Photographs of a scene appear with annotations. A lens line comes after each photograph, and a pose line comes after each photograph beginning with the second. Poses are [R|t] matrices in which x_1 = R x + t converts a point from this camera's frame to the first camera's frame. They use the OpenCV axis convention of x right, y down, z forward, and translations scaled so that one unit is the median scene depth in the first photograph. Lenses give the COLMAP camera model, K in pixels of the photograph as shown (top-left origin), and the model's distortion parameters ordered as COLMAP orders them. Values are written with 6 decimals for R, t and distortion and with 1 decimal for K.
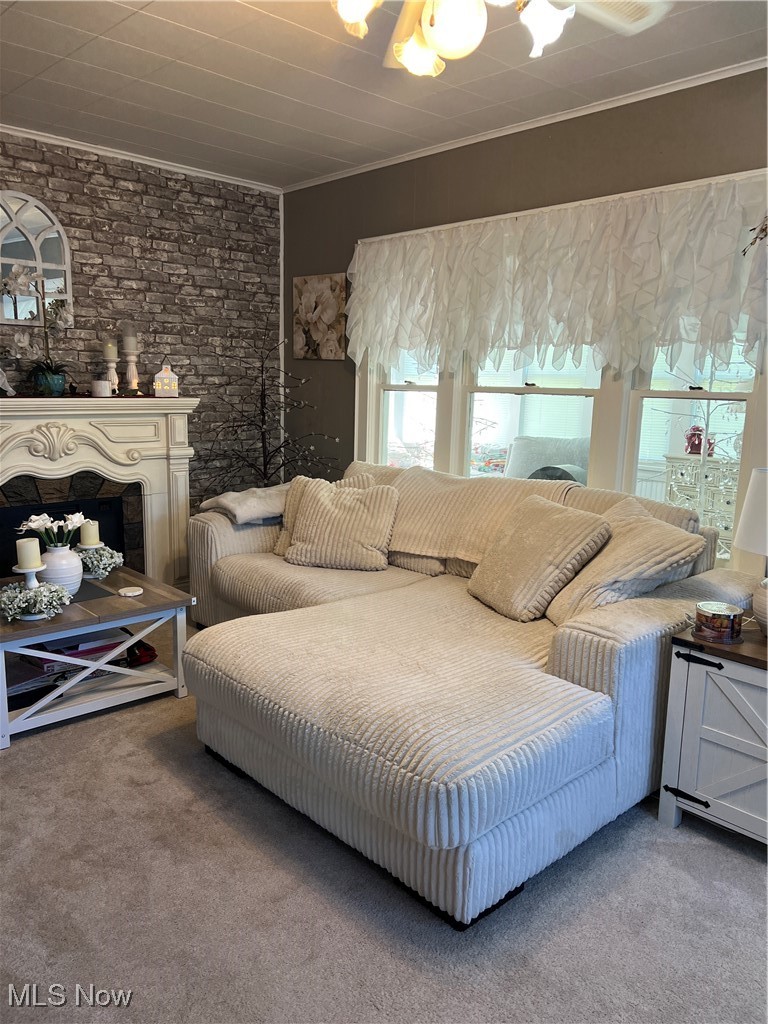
lens RADIAL K [[763.9, 0, 384.0], [0, 763.9, 512.0], [0, 0, 1]] dist [-0.005884, 0.001394]
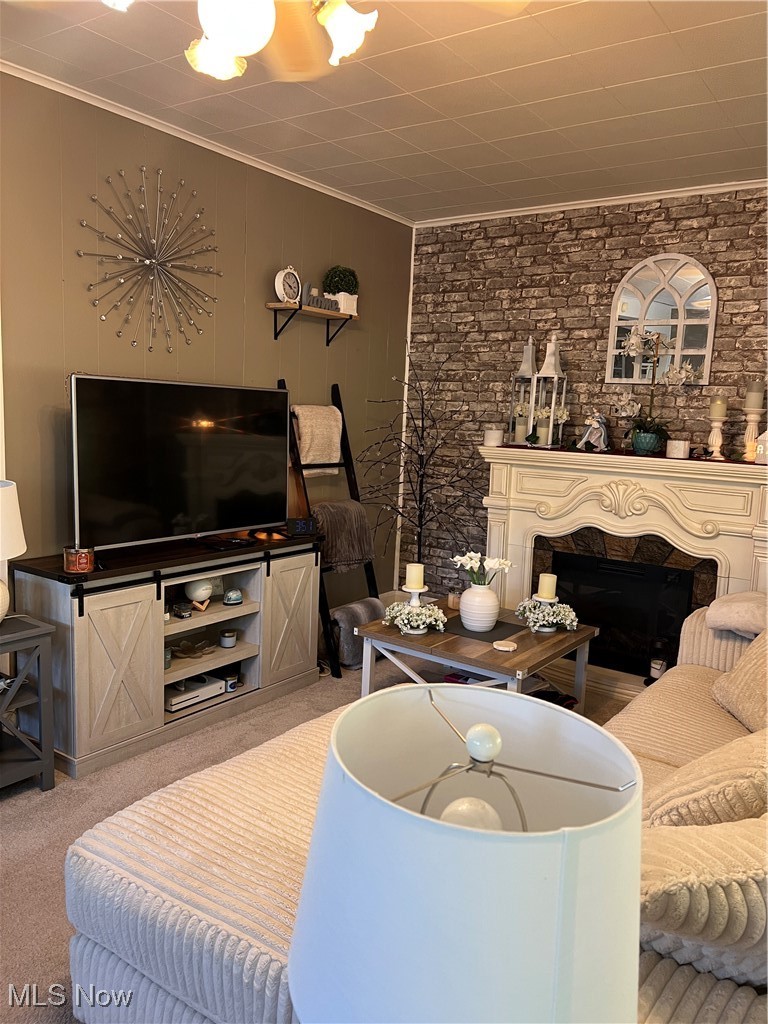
lens RADIAL K [[812.1, 0, 384.0], [0, 812.1, 512.0], [0, 0, 1]] dist [0.001669, -0.000135]
pose [[0.199224, 0.101350, -0.974699, 0.634372], [-0.209757, 0.975995, 0.058611, -0.087902], [0.957242, 0.192773, 0.215701, 0.583099]]
